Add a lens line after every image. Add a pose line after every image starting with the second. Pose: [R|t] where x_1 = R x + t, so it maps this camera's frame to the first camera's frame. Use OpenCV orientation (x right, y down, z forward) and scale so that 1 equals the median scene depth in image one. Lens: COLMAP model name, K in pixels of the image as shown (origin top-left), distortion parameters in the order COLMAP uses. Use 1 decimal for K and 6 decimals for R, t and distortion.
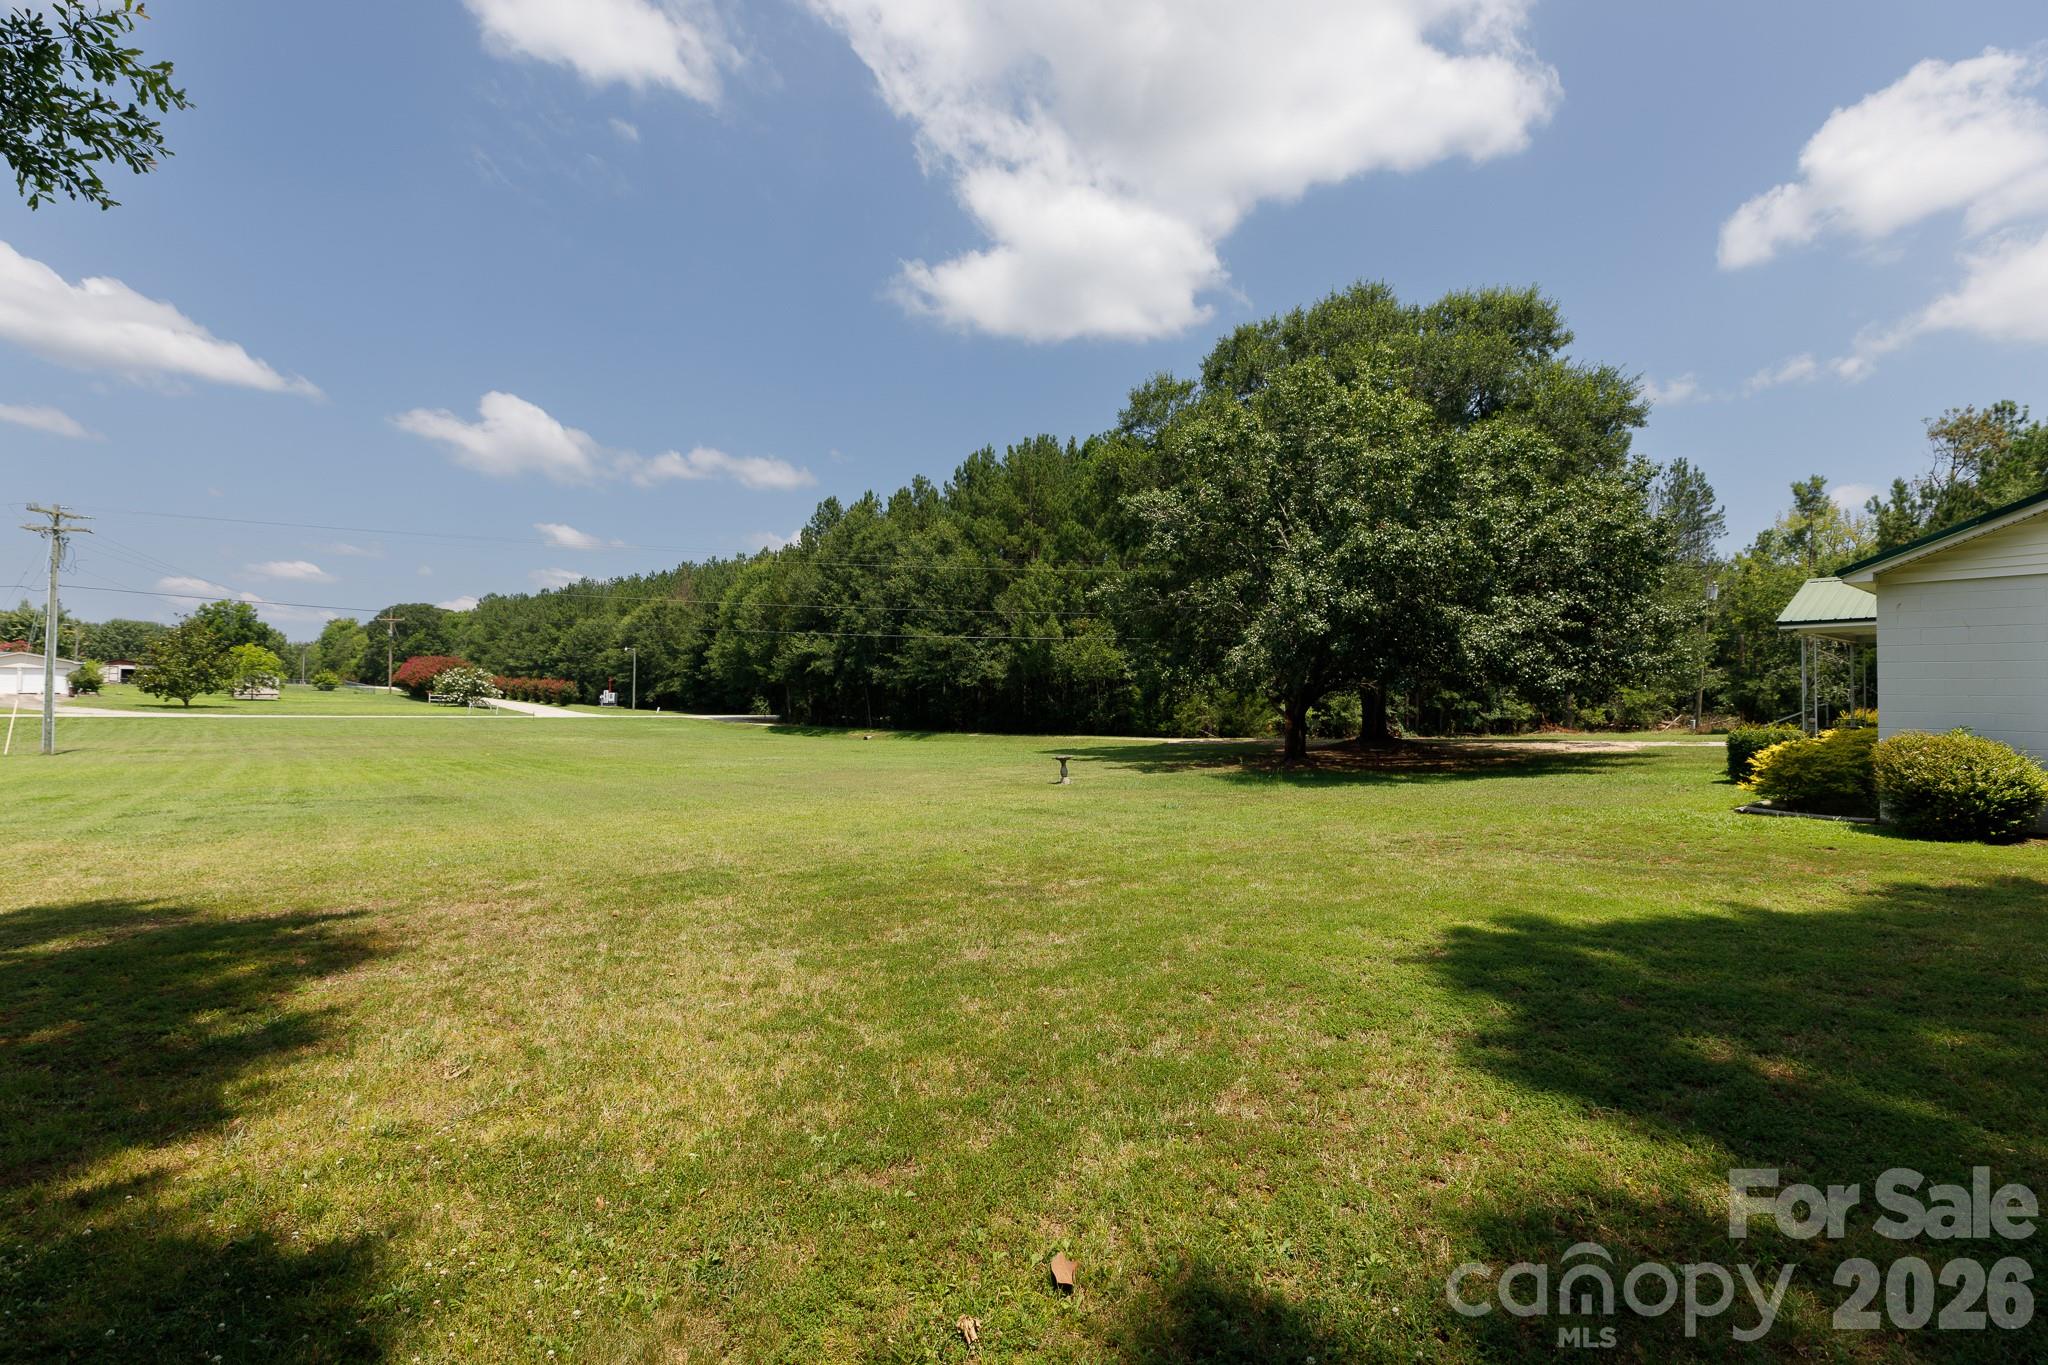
lens RADIAL K [[929.0, 0, 1017.8], [0, 929.0, 686.9], [0, 0, 1]] dist [0.015224, -0.000545]
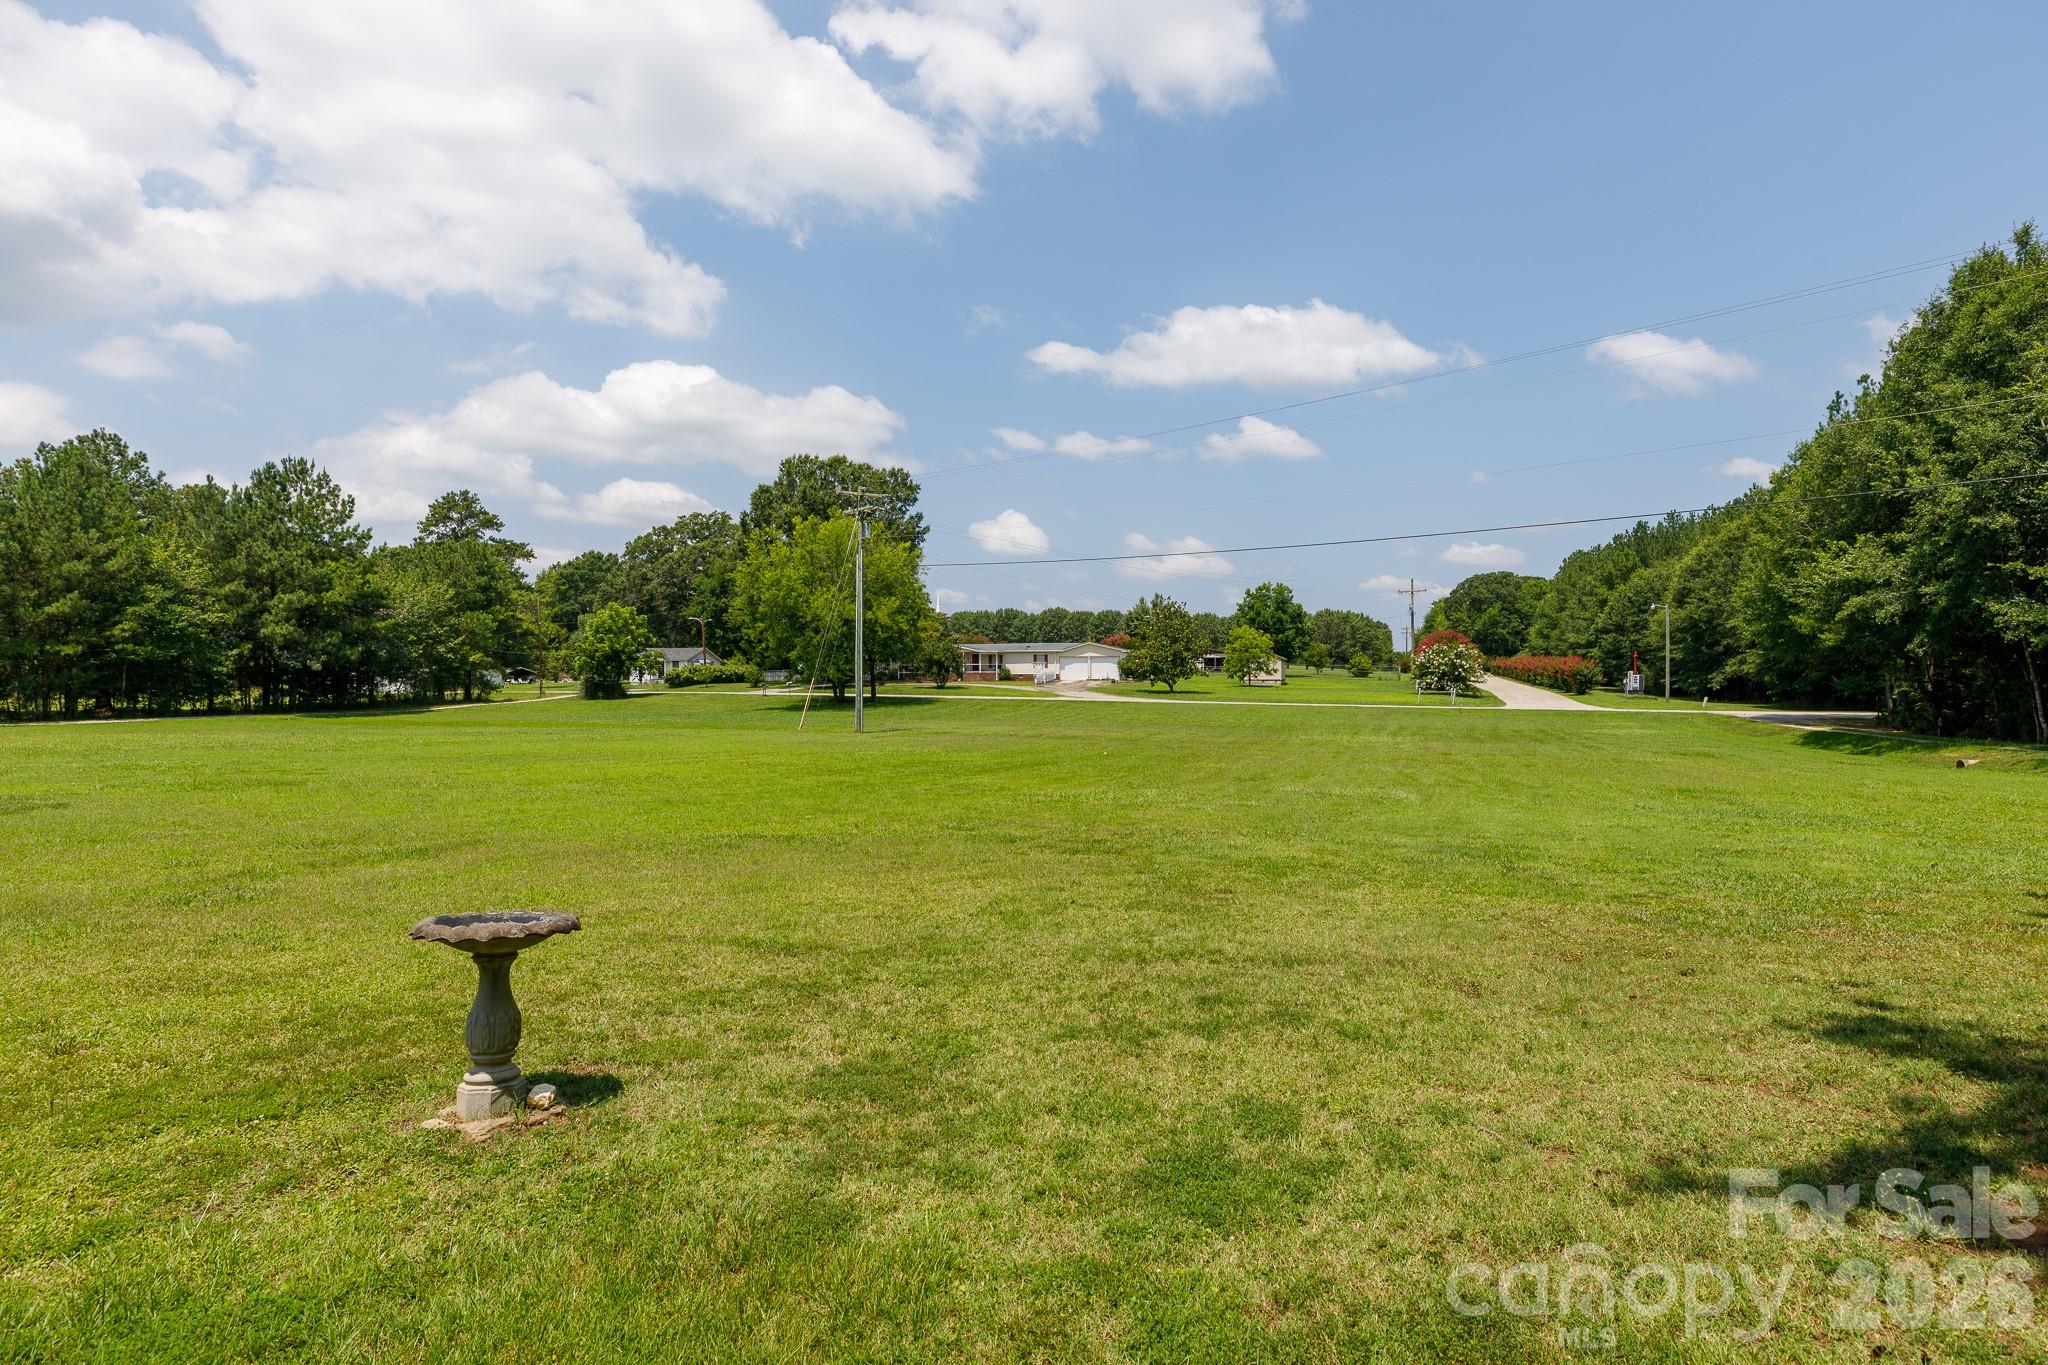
lens RADIAL K [[1141.7, 0, 1016.6], [0, 1141.7, 677.7], [0, 0, 1]] dist [0.000962, -0.000204]
pose [[0.476380, -0.009061, -0.879193, 0.062858], [0.008614, 0.999947, -0.005638, 0.009438], [0.879197, -0.004888, 0.476433, 0.236562]]
